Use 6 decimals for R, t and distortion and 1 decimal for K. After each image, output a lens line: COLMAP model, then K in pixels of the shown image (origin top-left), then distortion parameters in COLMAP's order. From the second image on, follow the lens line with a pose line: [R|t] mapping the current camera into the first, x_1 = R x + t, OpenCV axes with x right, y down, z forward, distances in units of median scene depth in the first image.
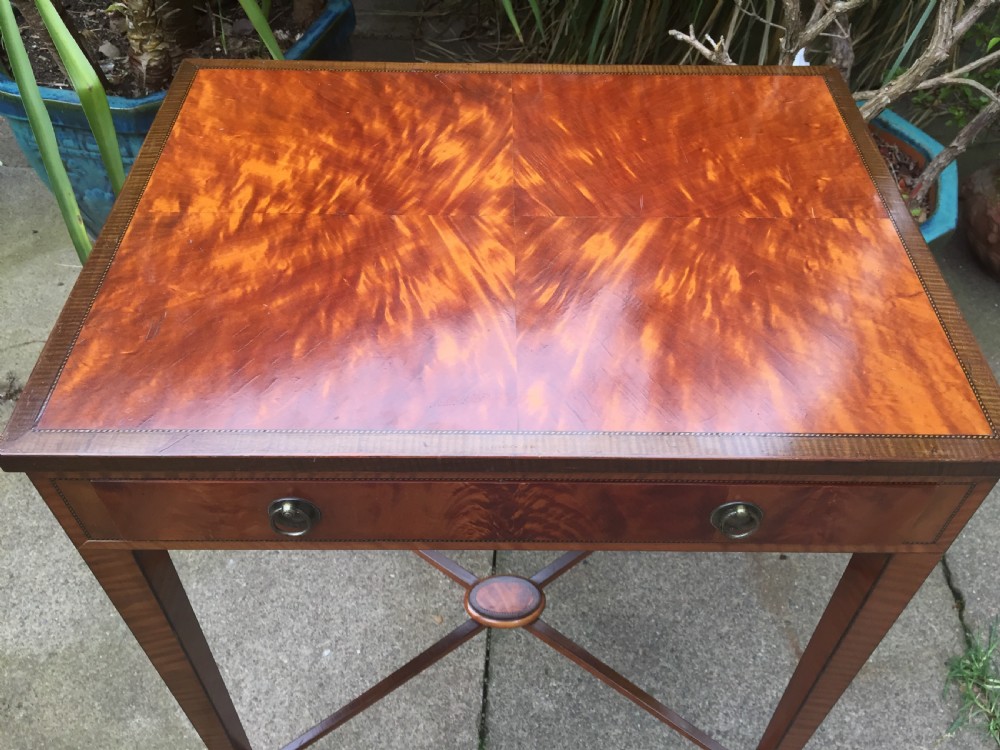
lens RADIAL K [[865.6, 0, 500.9], [0, 865.6, 370.6], [0, 0, 1]] dist [0.080736, -0.126215]
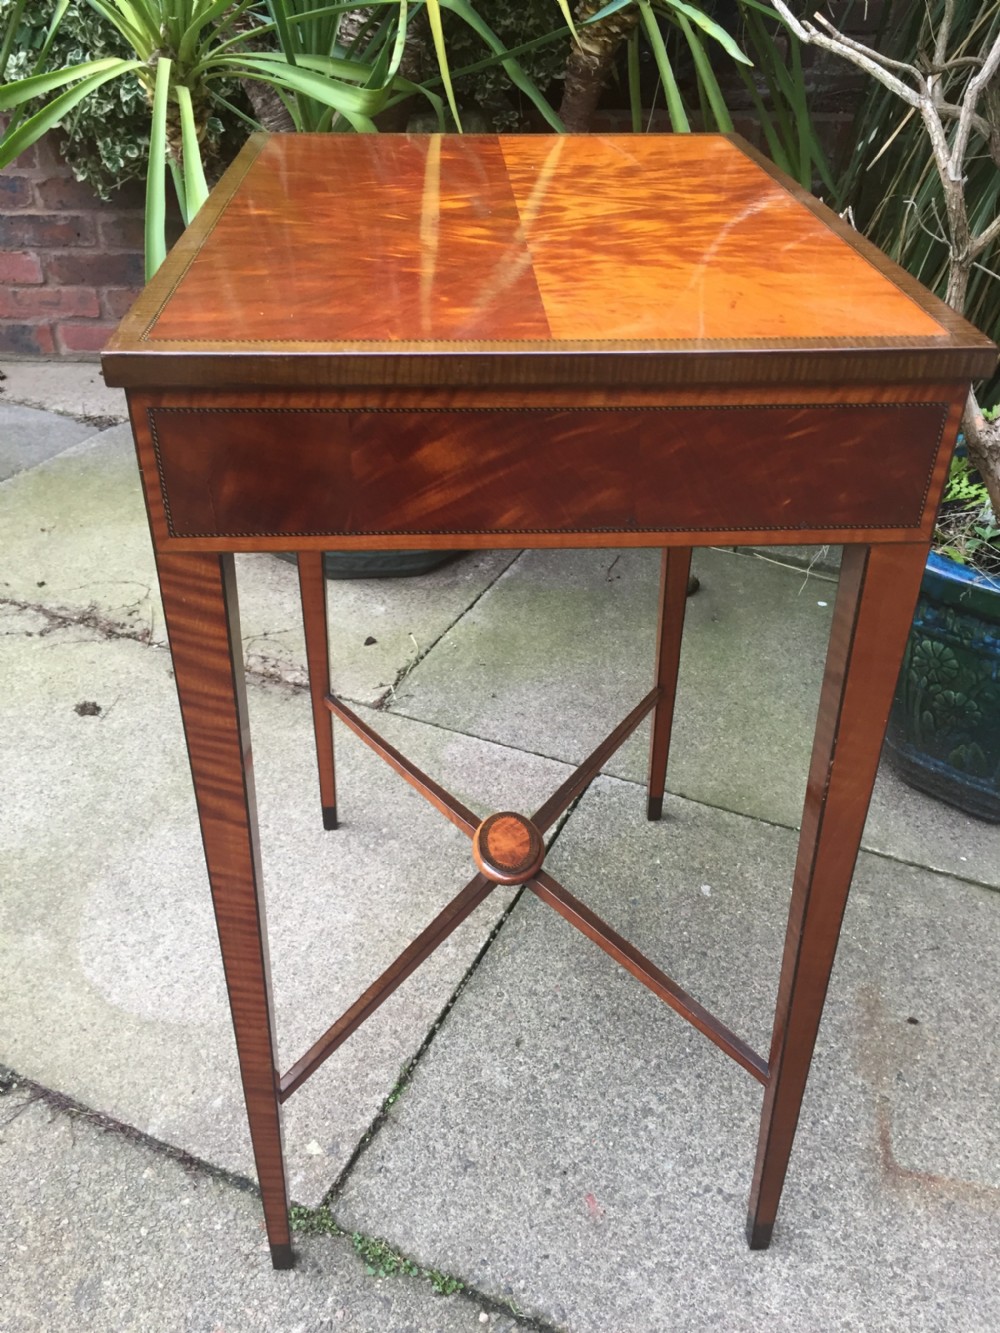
lens RADIAL K [[1153.8, 0, 500.7], [0, 1153.8, 668.0], [0, 0, 1]] dist [0.080736, -0.126215]
pose [[0.929961, 0.208230, -0.303005, 0.275373], [-0.275519, 0.940400, -0.199342, 0.254351], [0.243437, 0.268864, 0.931907, 0.006615]]
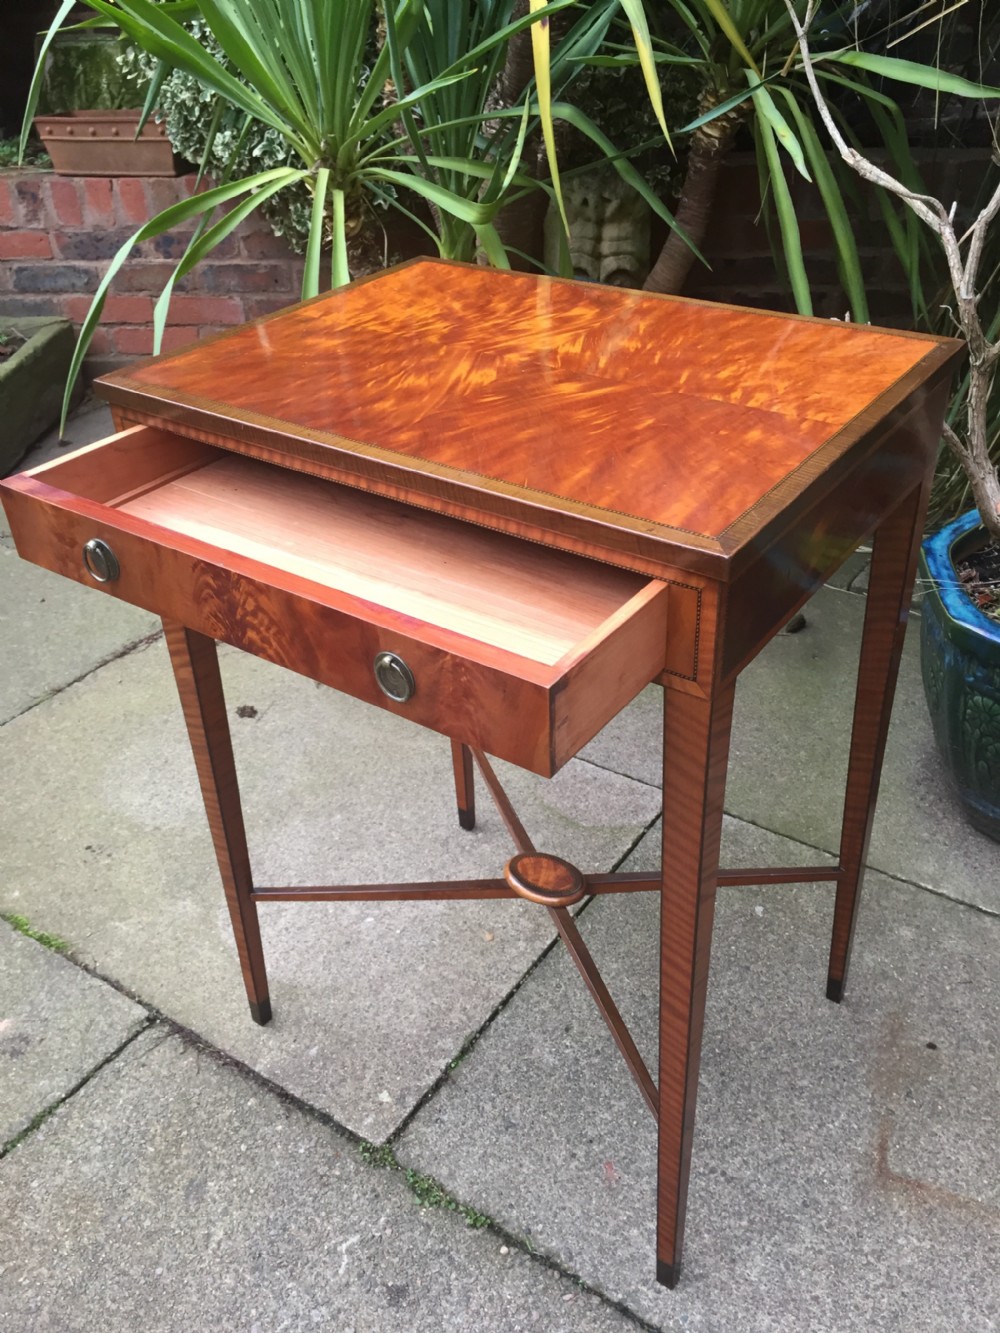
lens RADIAL K [[1153.8, 0, 497.1], [0, 1153.8, 668.6], [0, 0, 1]] dist [0.080736, -0.126215]
pose [[0.854240, 0.252571, -0.454403, 0.427087], [-0.349615, 0.925984, -0.142557, 0.212080], [0.384764, 0.280644, 0.879315, -0.113339]]
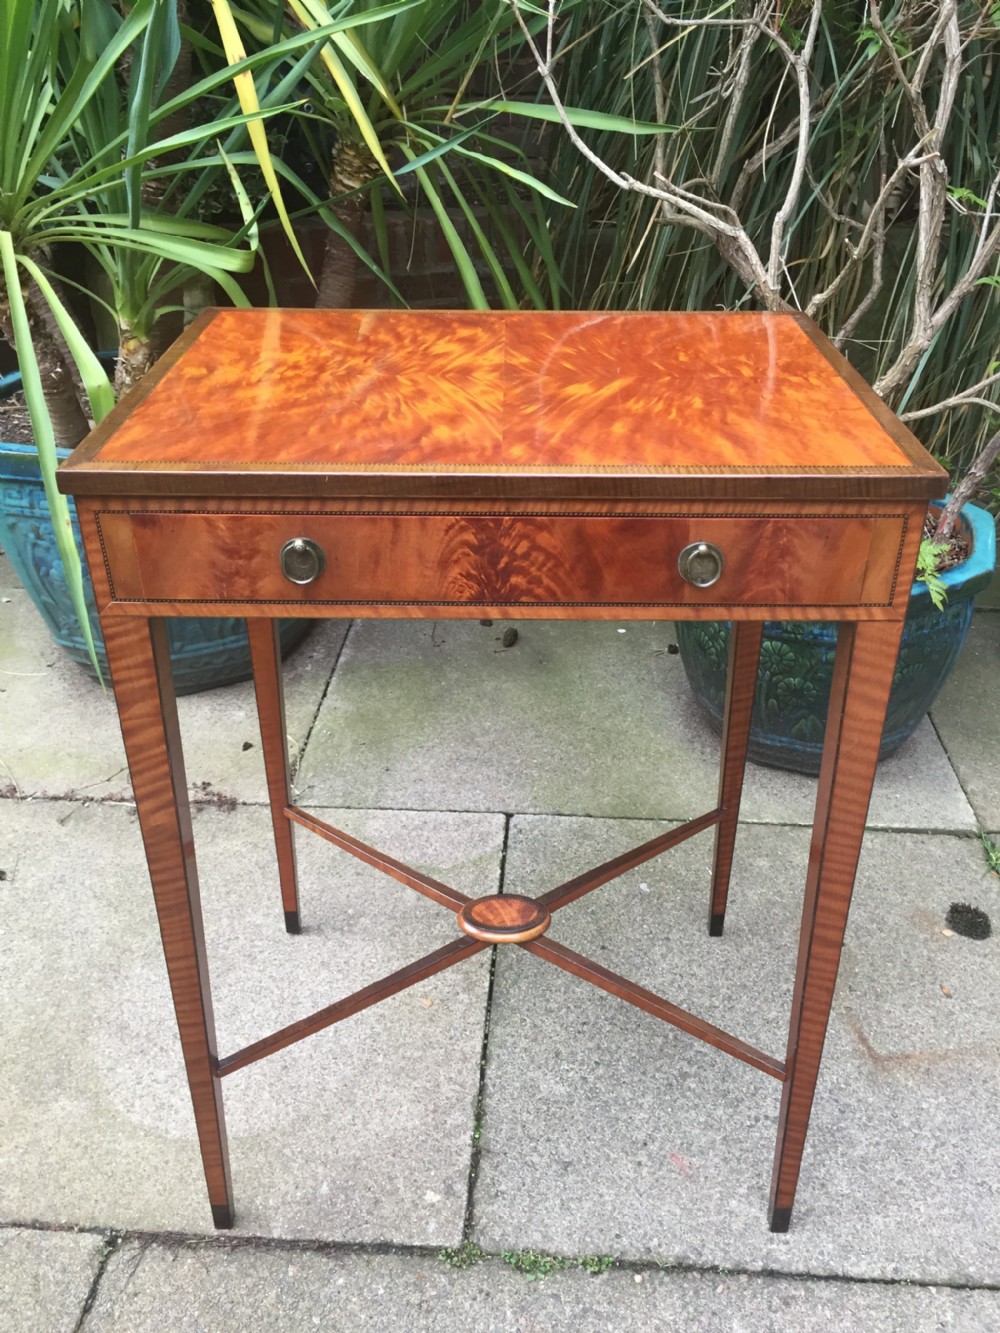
lens RADIAL K [[1153.8, 0, 501.6], [0, 1153.8, 669.0], [0, 0, 1]] dist [0.080736, -0.126215]
pose [[0.999904, -0.002888, -0.013526, 0.016262], [-0.001149, 0.957228, -0.289332, 0.321792], [0.013783, 0.289320, 0.957133, -0.166467]]
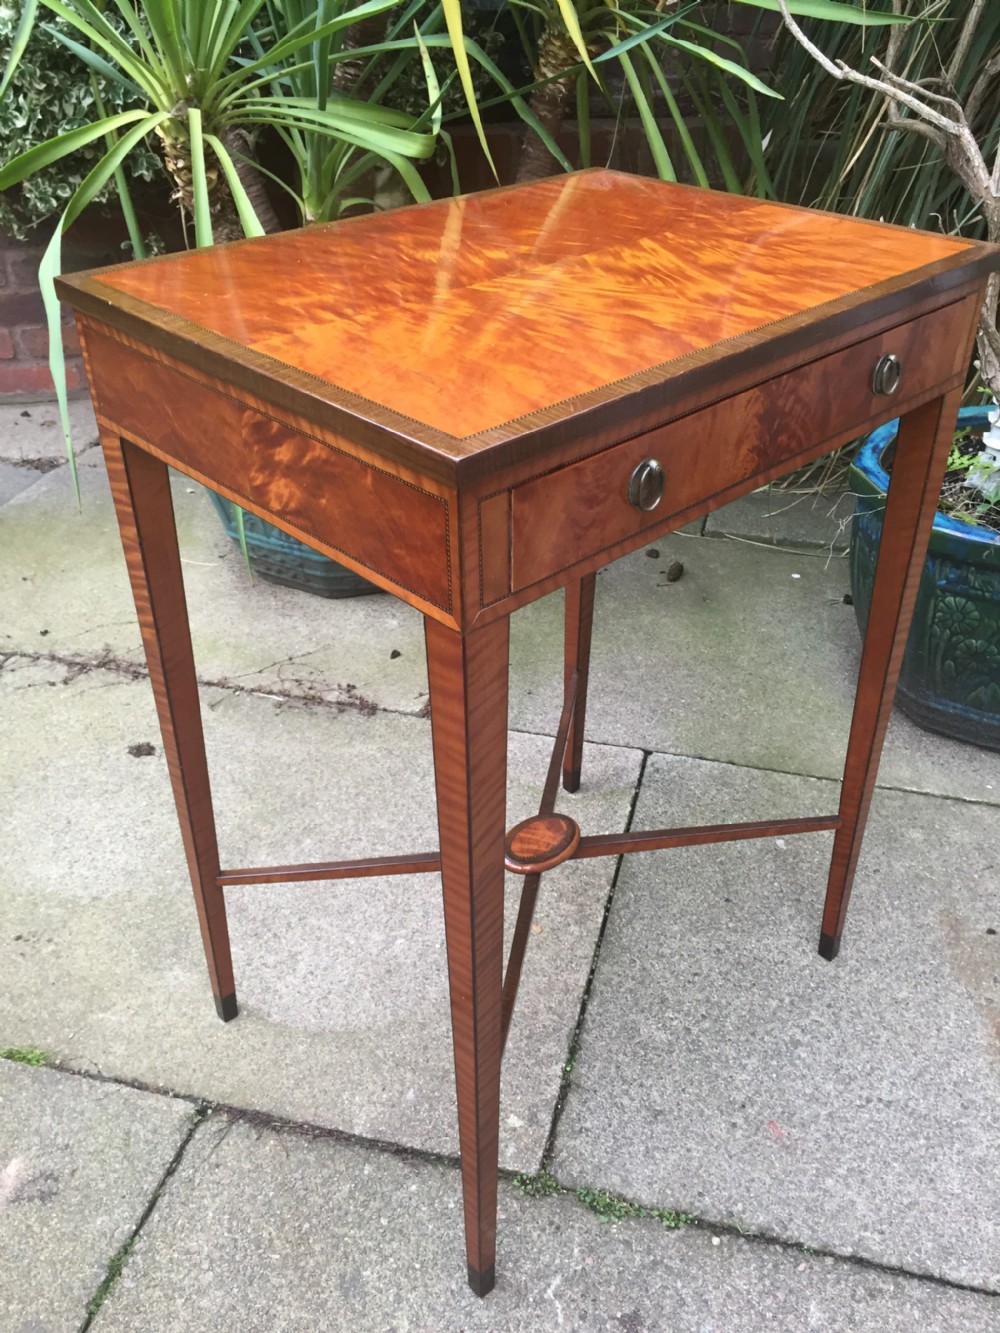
lens RADIAL K [[1153.8, 0, 496.0], [0, 1153.8, 670.4], [0, 0, 1]] dist [0.080736, -0.126215]
pose [[0.979720, 0.103992, -0.171270, 0.054816], [-0.141620, 0.964071, -0.224747, 0.322038], [0.141745, 0.244444, 0.959247, -0.115943]]
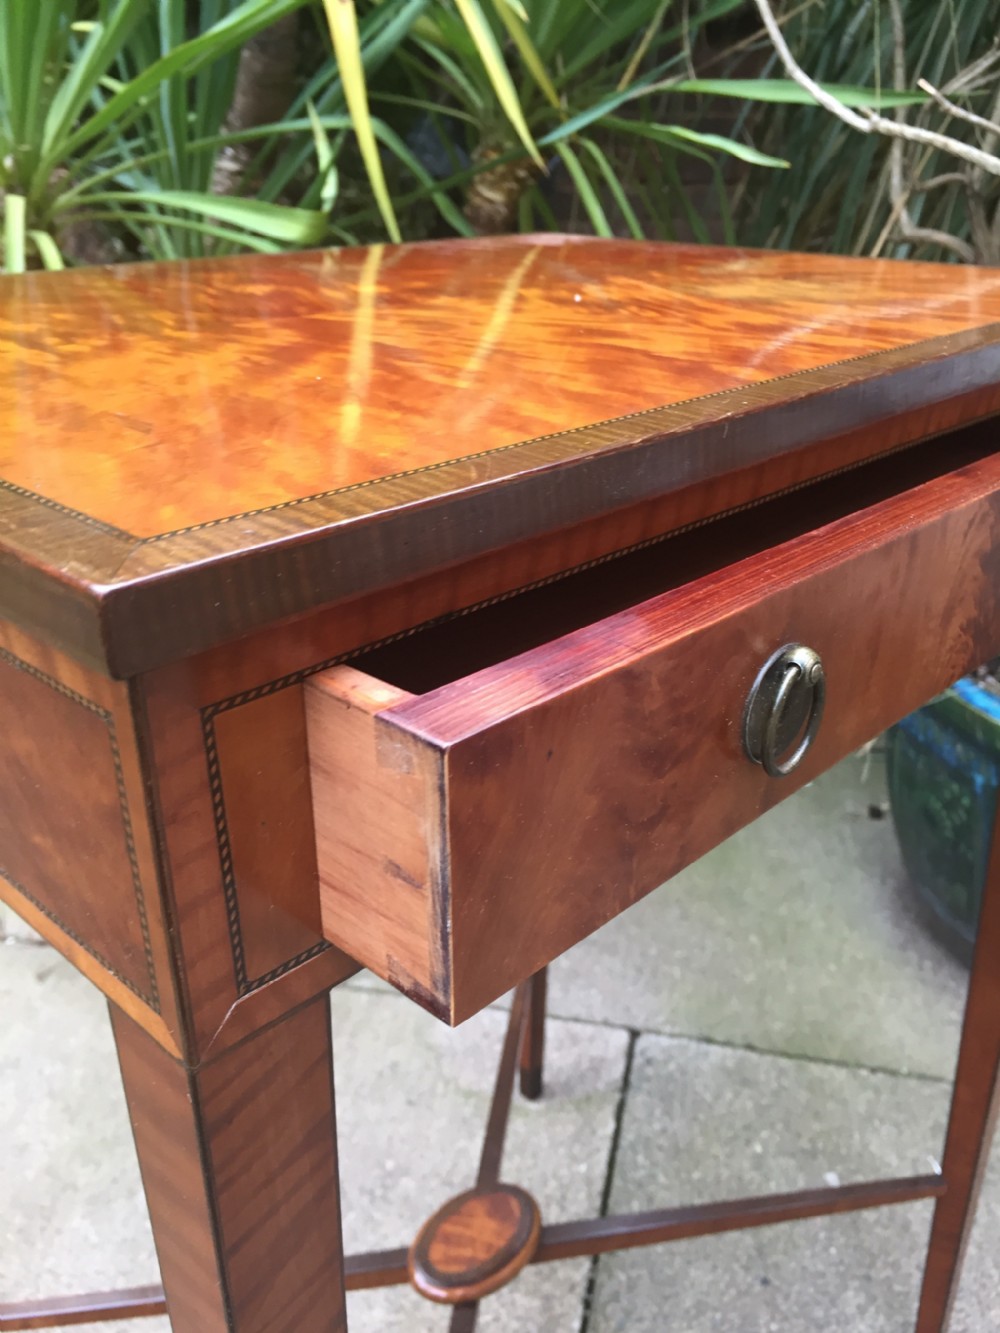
lens RADIAL K [[1153.8, 0, 497.3], [0, 1153.8, 683.0], [0, 0, 1]] dist [0.080736, -0.126215]
pose [[0.986200, 0.063407, -0.152938, 0.023370], [-0.117151, 0.919995, -0.374012, 0.190766], [0.116987, 0.386767, 0.914727, 0.201267]]
